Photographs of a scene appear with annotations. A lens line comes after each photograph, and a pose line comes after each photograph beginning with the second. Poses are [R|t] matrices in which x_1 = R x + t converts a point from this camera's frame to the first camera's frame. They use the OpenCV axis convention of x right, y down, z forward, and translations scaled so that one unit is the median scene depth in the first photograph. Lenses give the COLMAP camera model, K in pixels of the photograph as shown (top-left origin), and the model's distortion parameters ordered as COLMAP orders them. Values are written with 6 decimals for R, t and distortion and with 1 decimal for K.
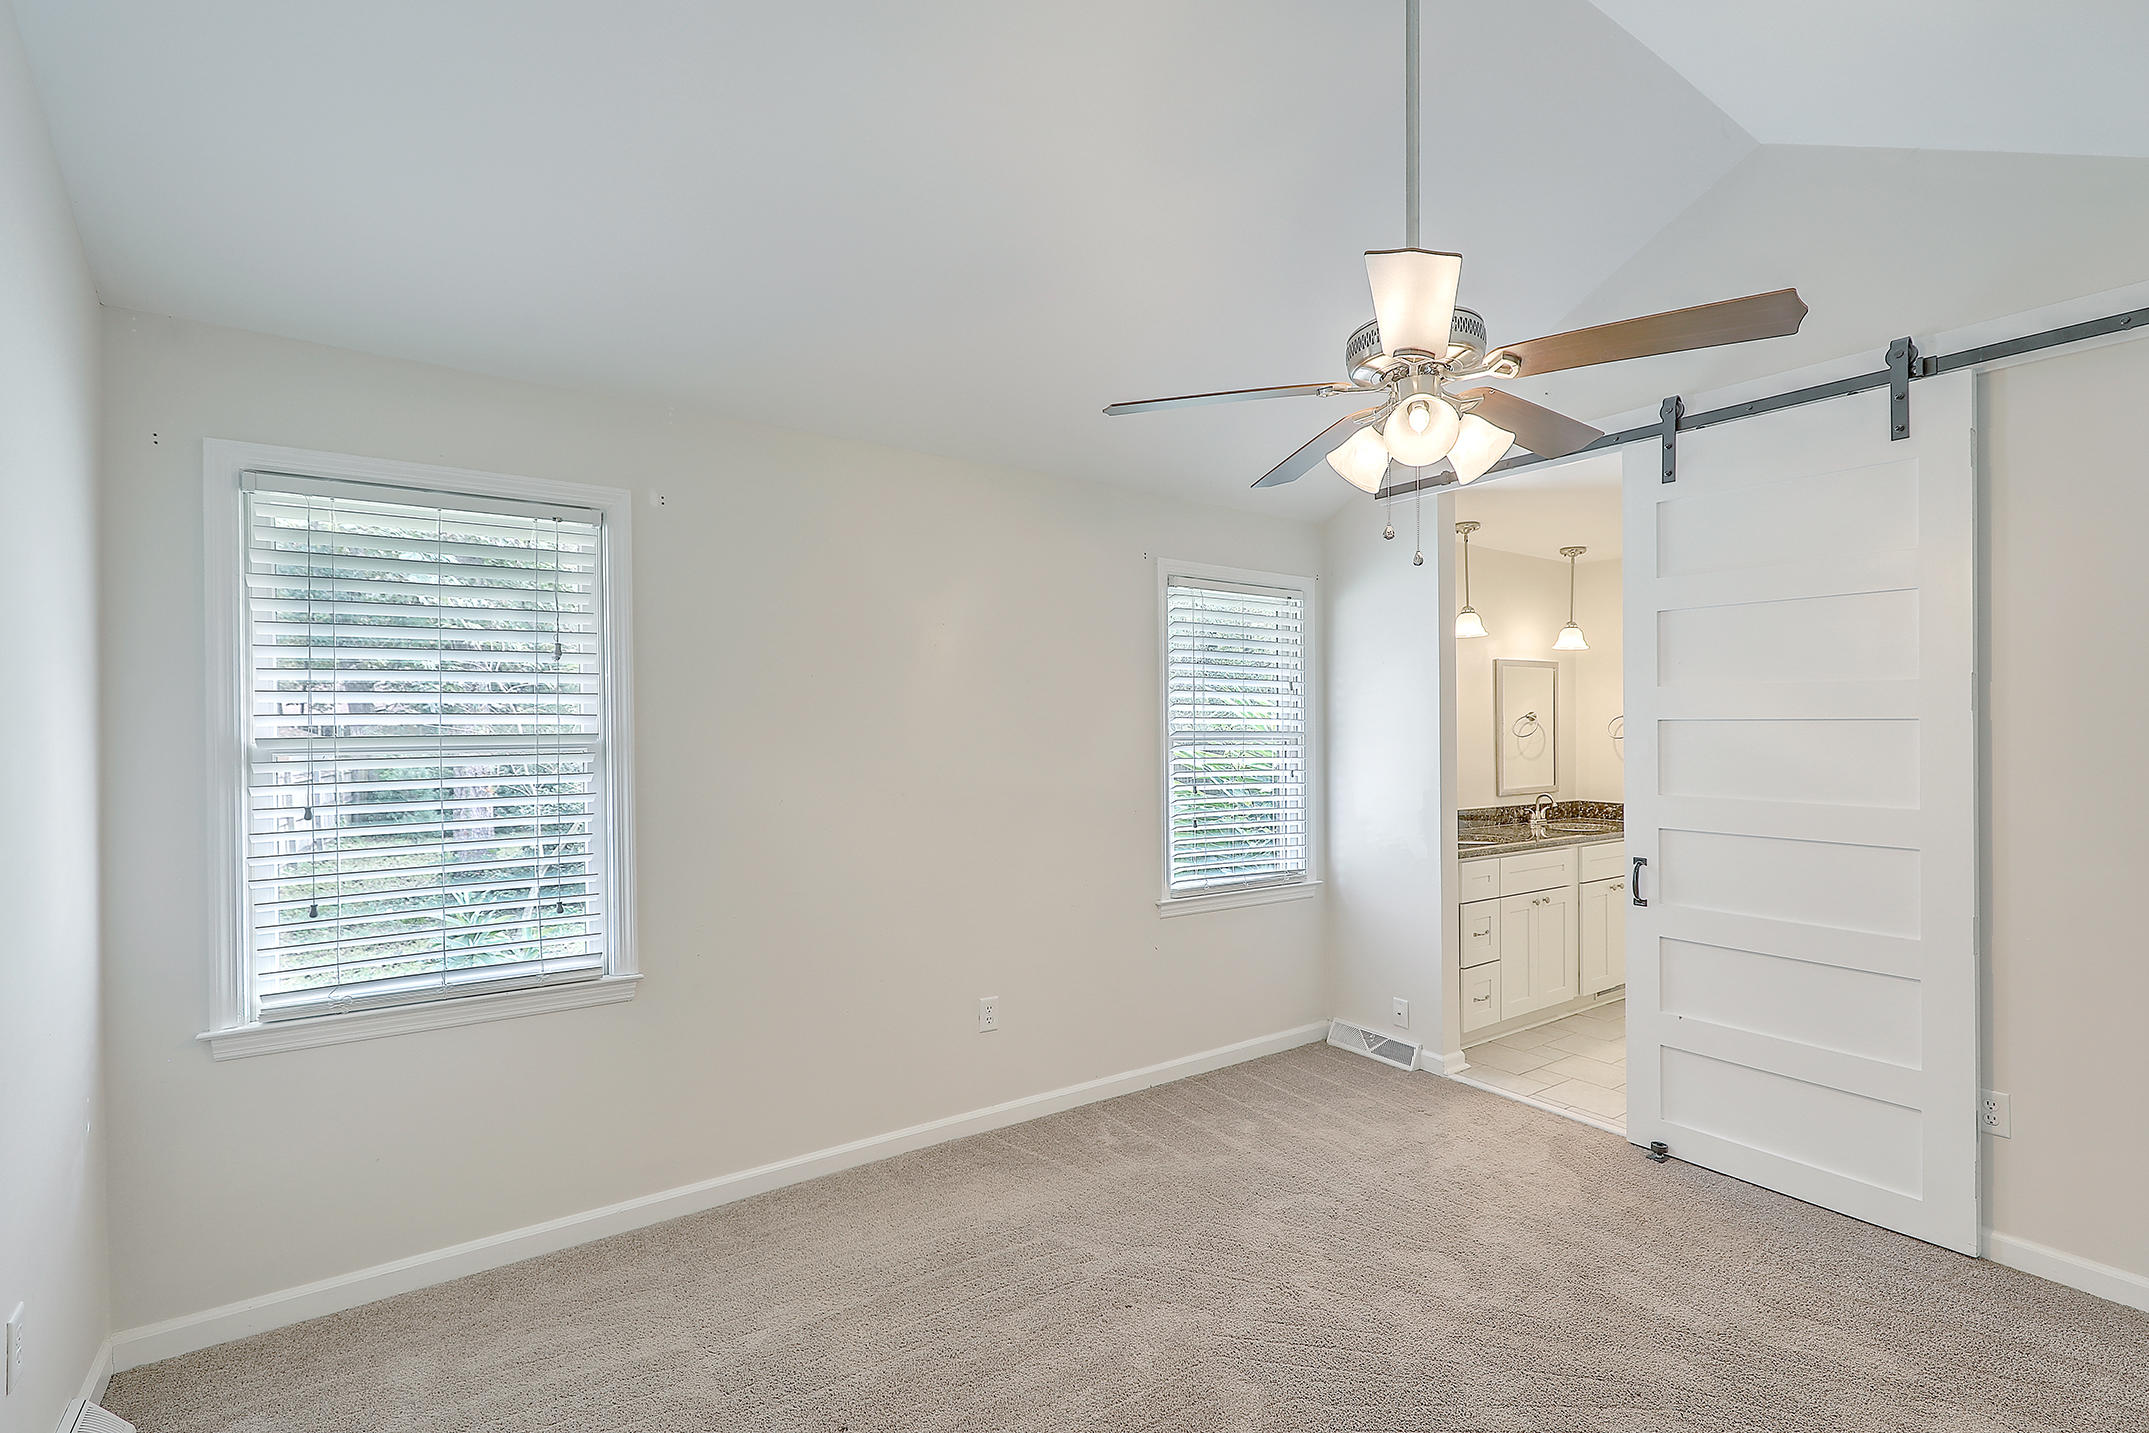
lens RADIAL K [[985.4, 0, 1083.5], [0, 985.4, 718.6], [0, 0, 1]] dist [0.000741, -0.000731]
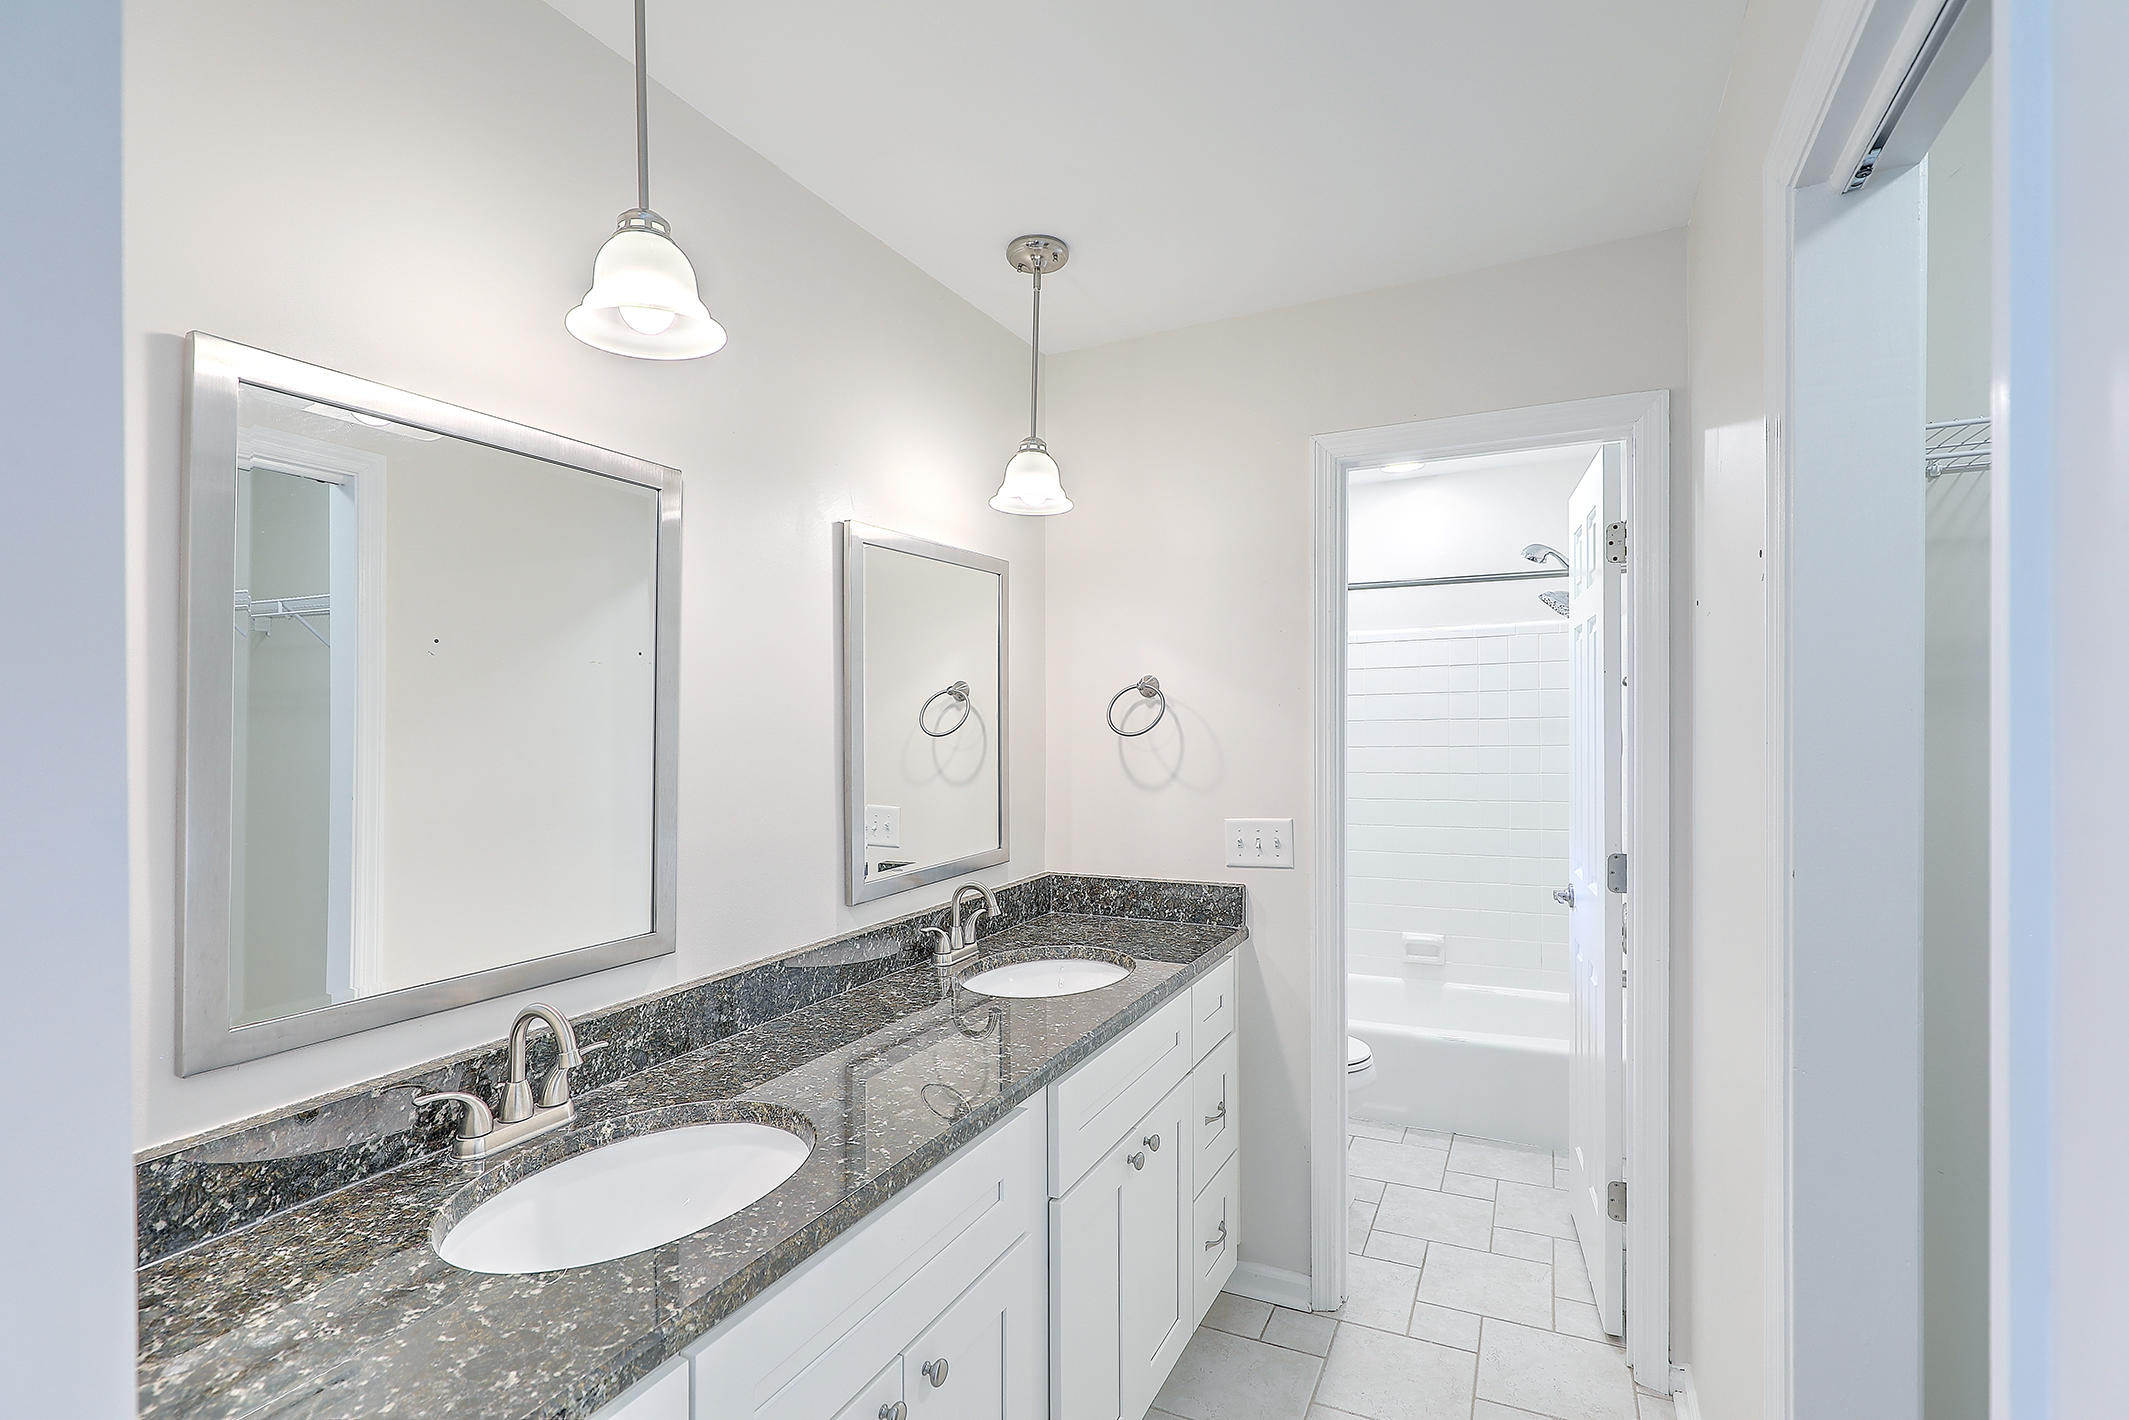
lens RADIAL K [[976.3, 0, 1066.0], [0, 976.3, 720.3], [0, 0, 1]] dist [0.000741, -0.000731]
pose [[0.886154, -0.000639, 0.463390, 0.375826], [-0.000623, 0.999997, 0.002569, 0.013520], [-0.463390, -0.002565, 0.886151, 0.748976]]
